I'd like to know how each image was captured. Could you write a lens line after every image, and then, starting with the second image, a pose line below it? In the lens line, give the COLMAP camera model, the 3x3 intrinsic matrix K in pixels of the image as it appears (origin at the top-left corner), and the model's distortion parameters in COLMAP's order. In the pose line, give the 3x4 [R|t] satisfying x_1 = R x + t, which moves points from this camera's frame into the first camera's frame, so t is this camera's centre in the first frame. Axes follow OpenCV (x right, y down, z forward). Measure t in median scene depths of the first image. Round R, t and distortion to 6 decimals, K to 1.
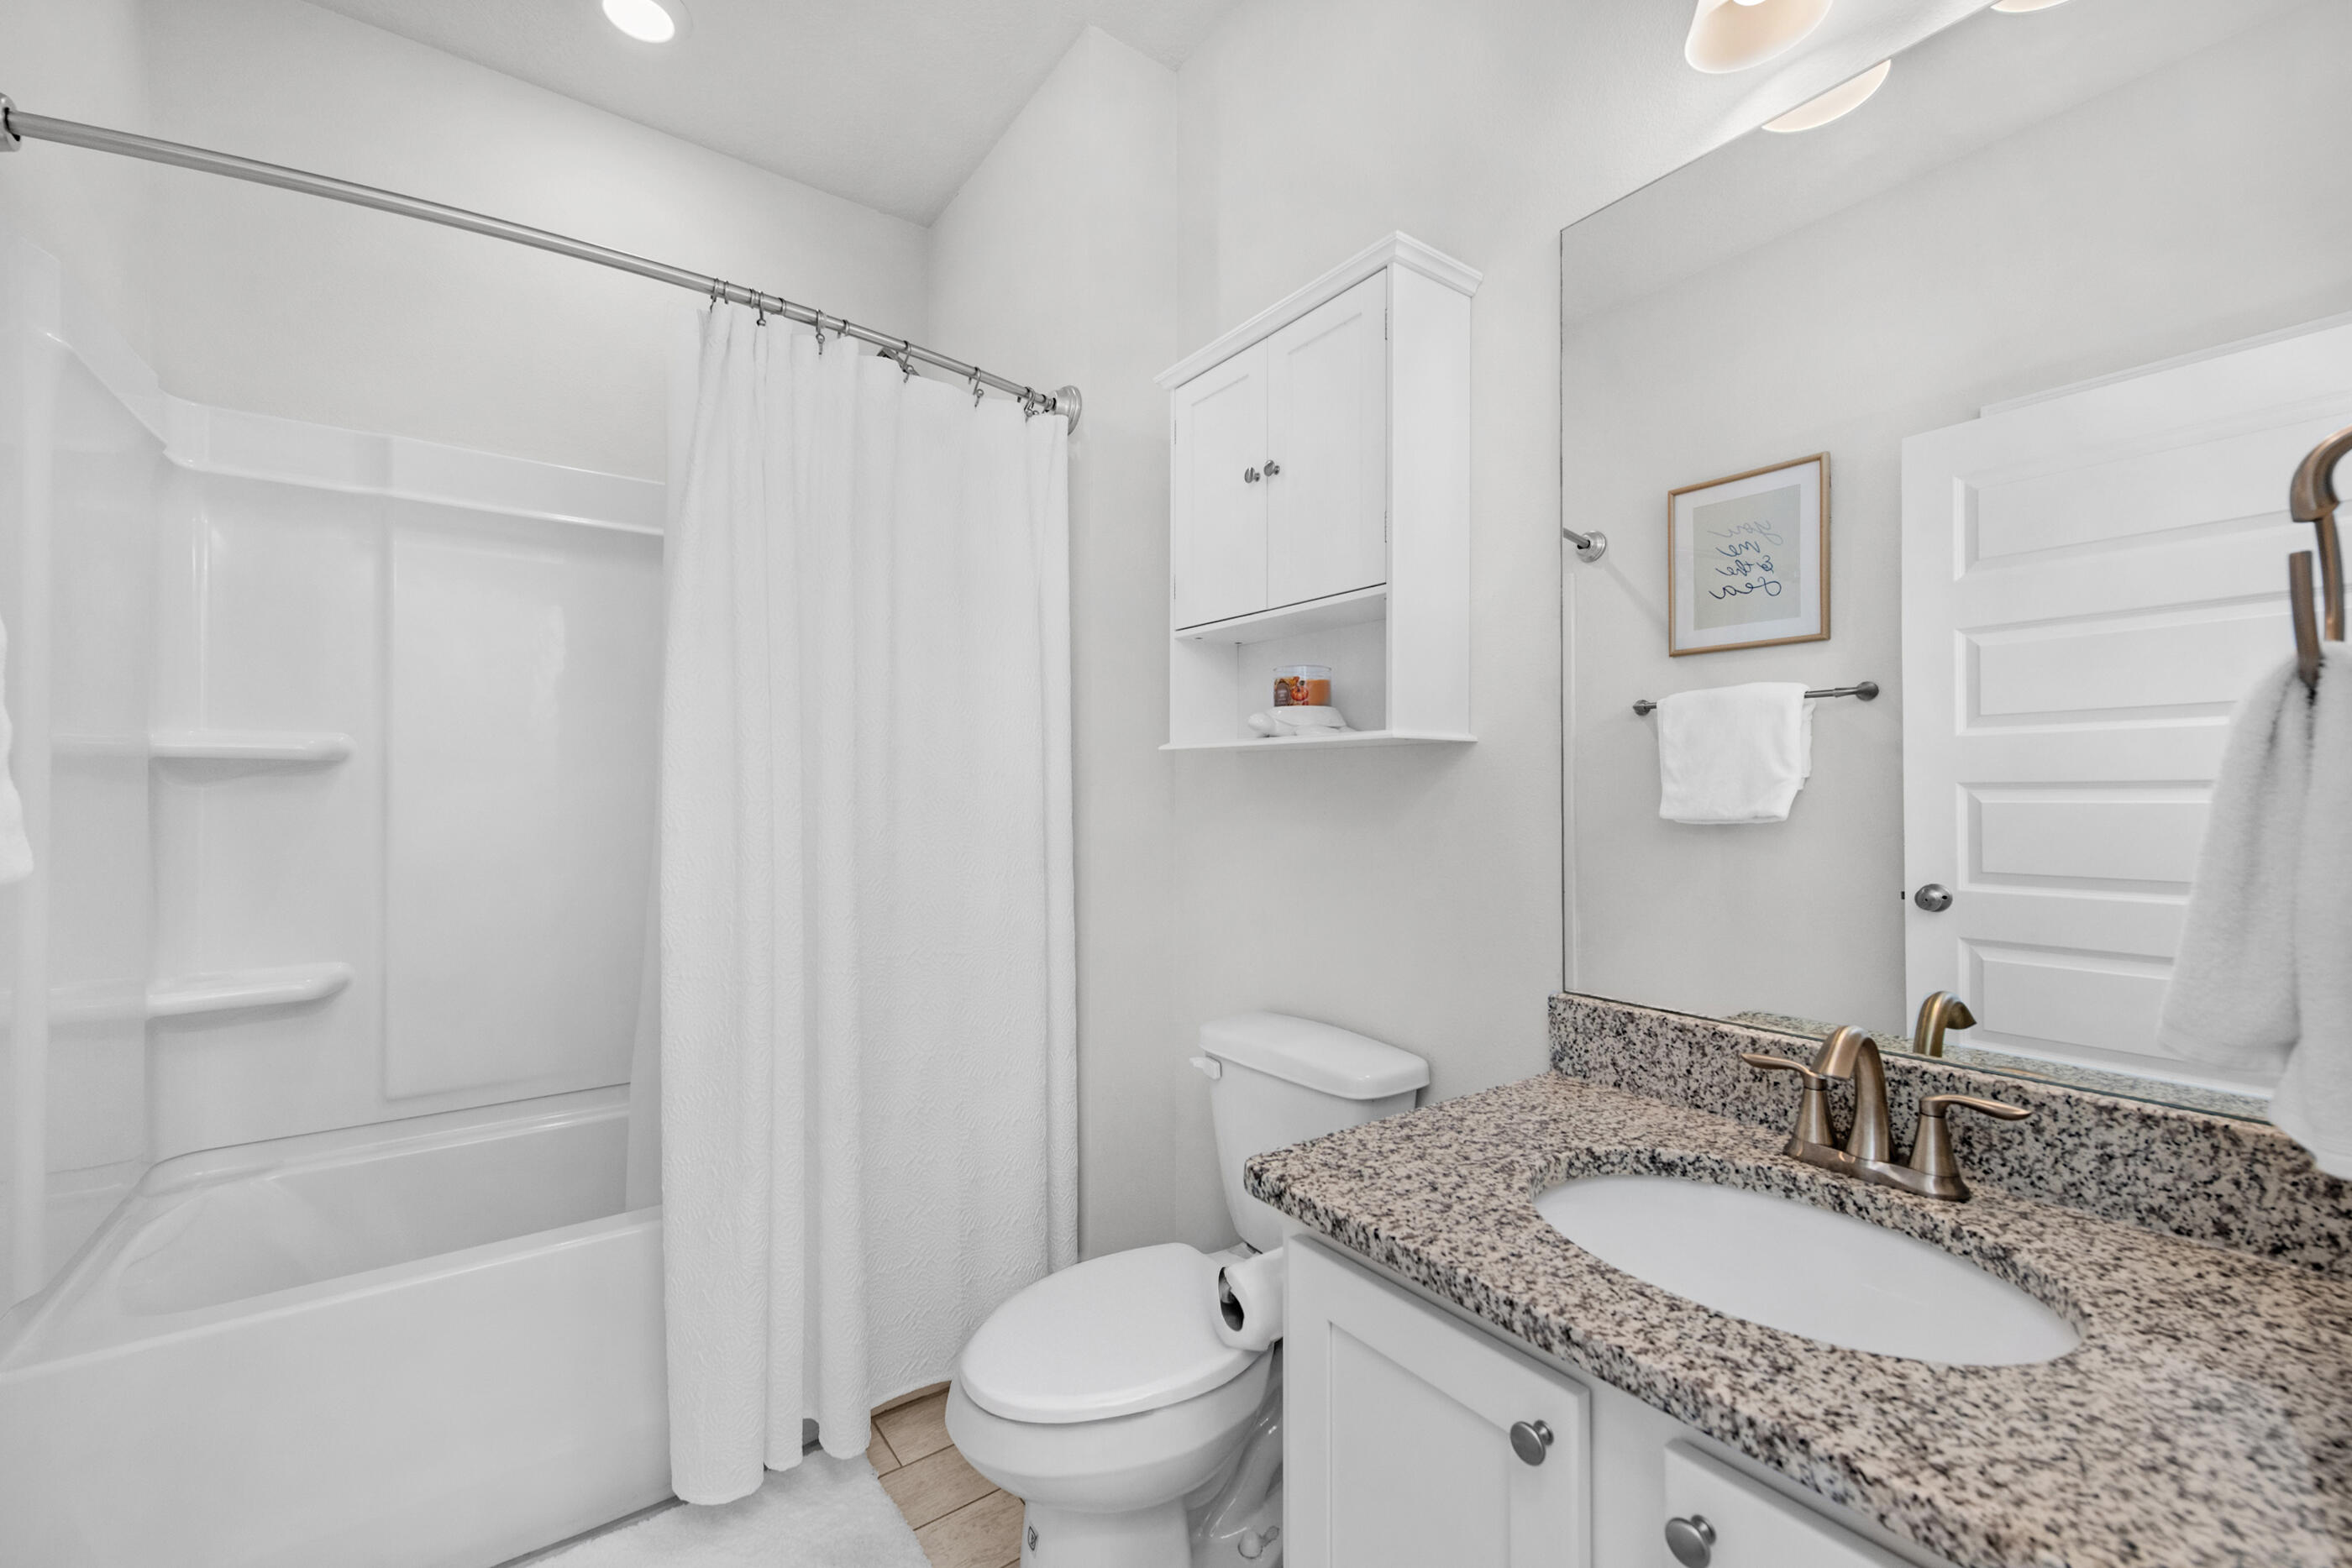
lens RADIAL K [[939.0, 0, 1180.7], [0, 939.0, 791.3], [0, 0, 1]] dist [-0.002562, -0.000229]
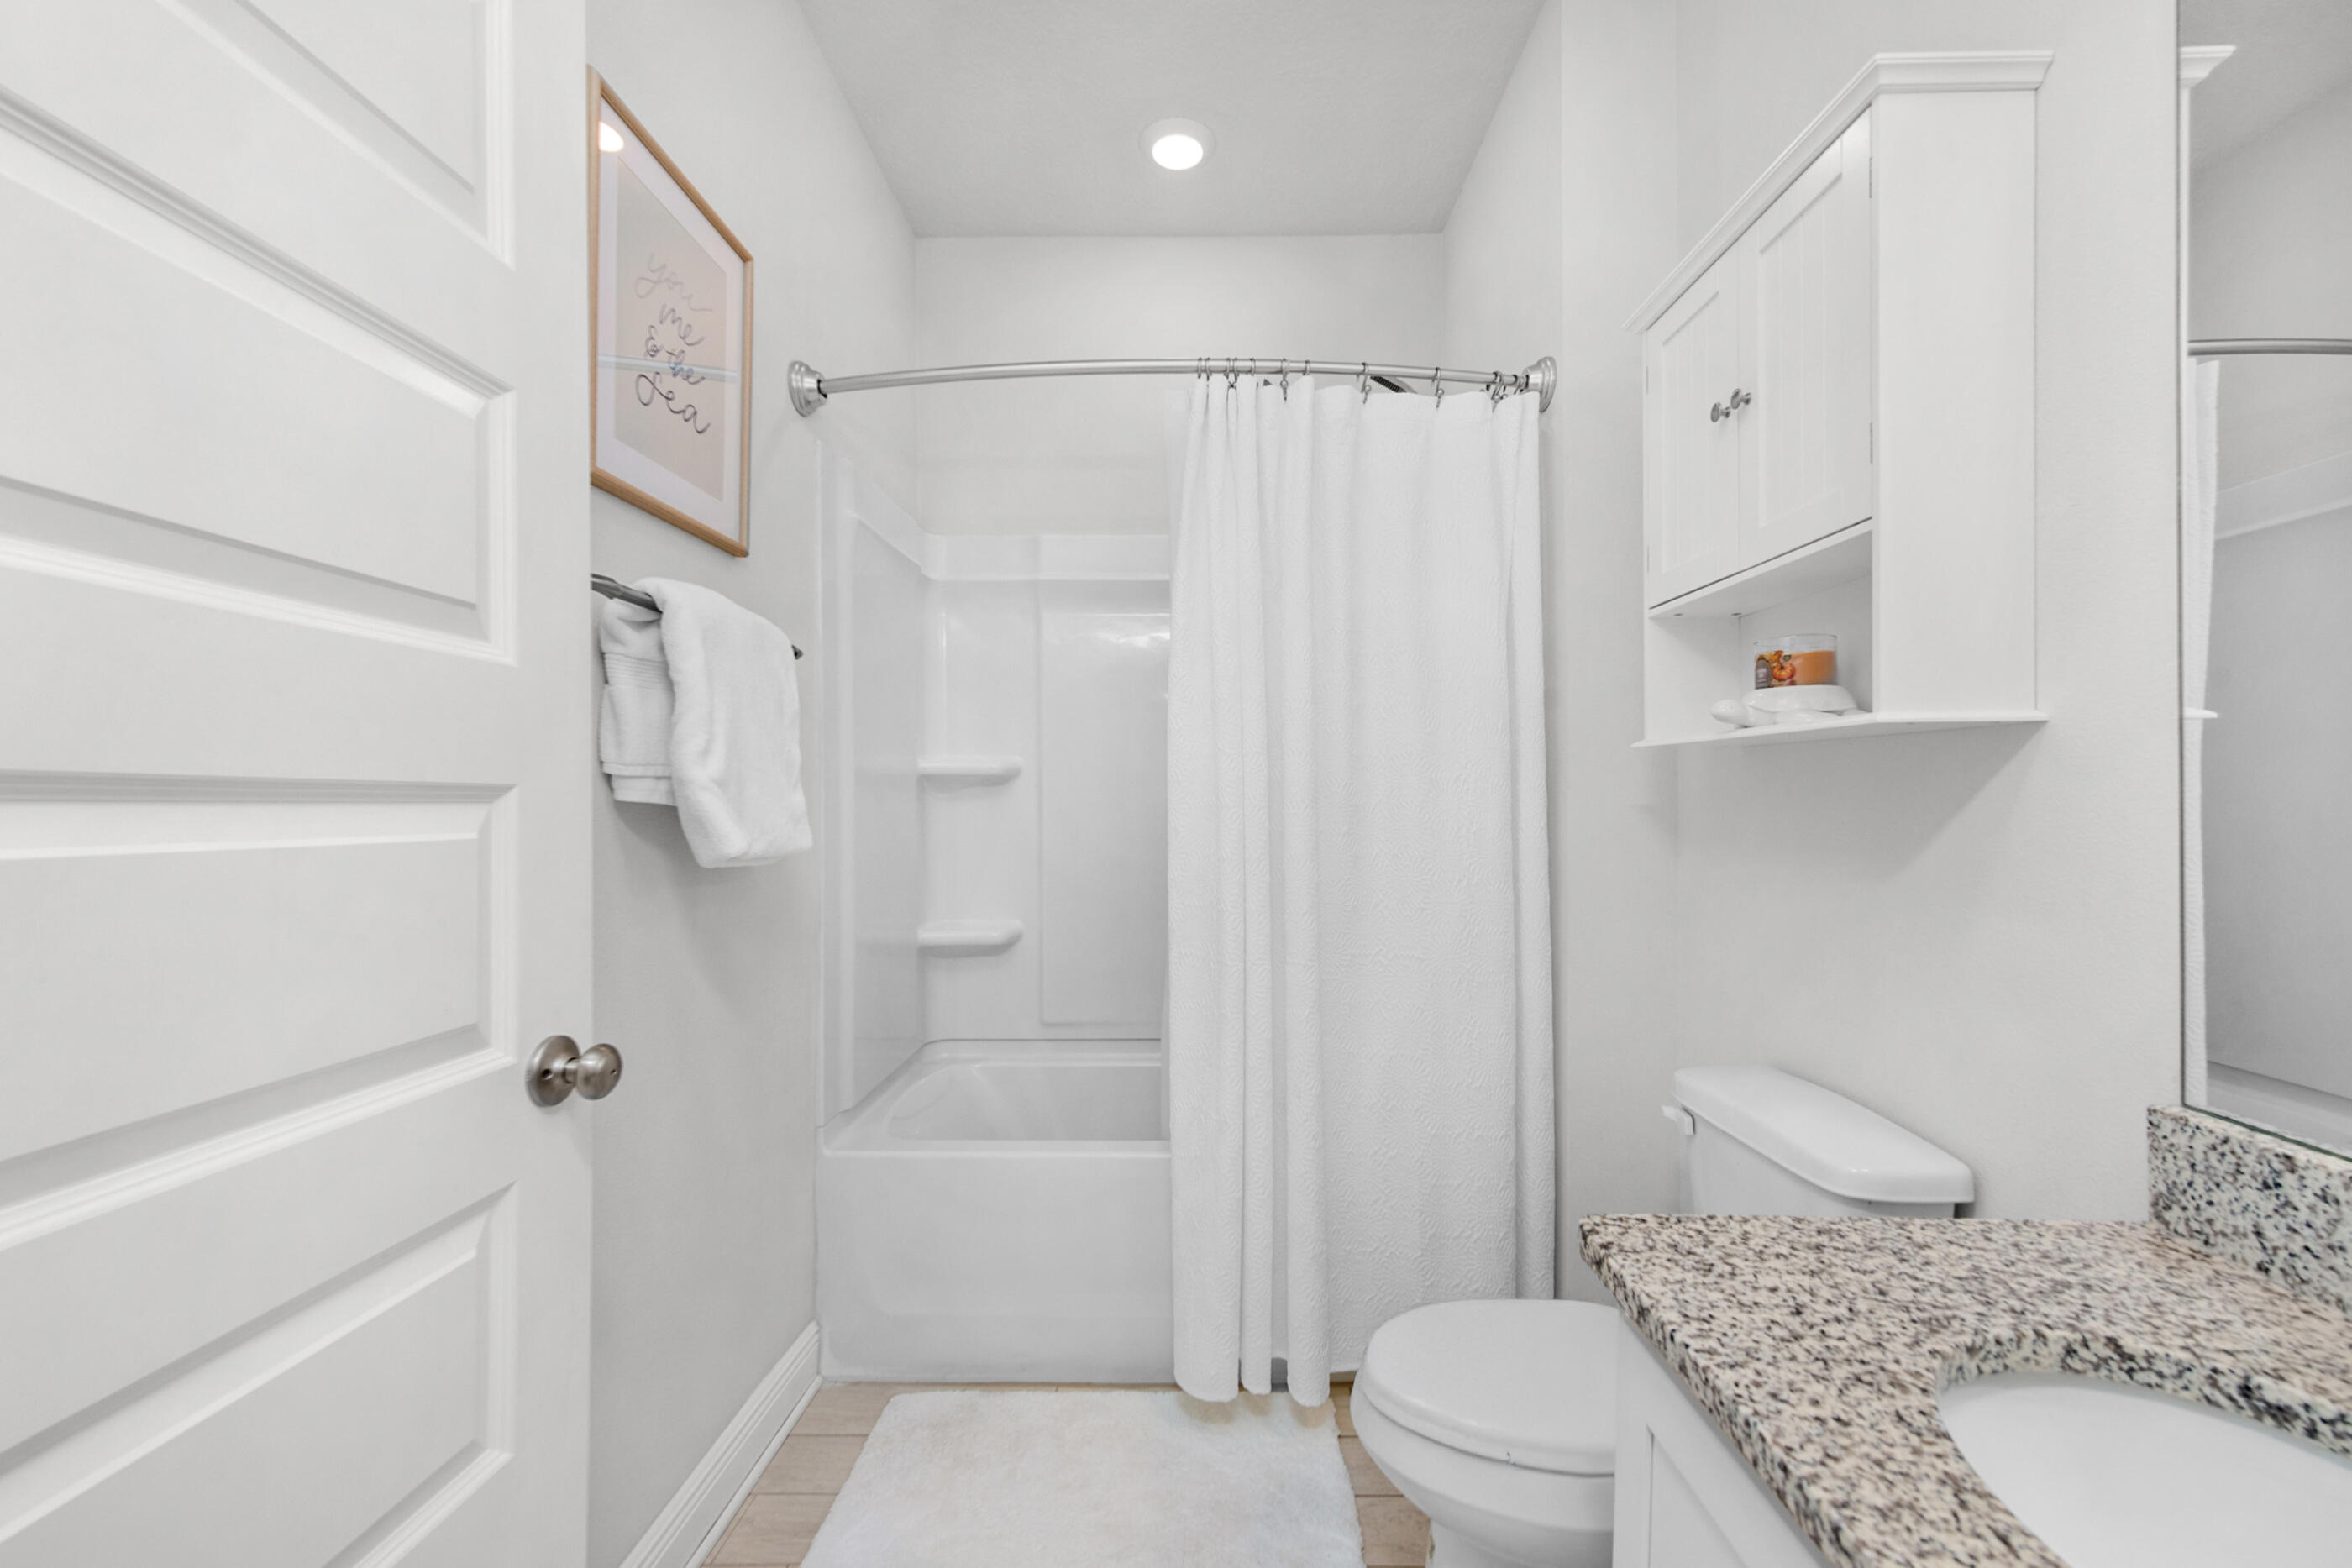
lens RADIAL K [[956.5, 0, 1162.2], [0, 956.5, 797.9], [0, 0, 1]] dist [-0.030150, 0.009940]
pose [[0.770244, -0.001414, -0.637748, 0.299649], [0.002118, 0.999998, 0.000341, 0.001684], [0.637746, -0.001613, 0.770245, 0.065374]]
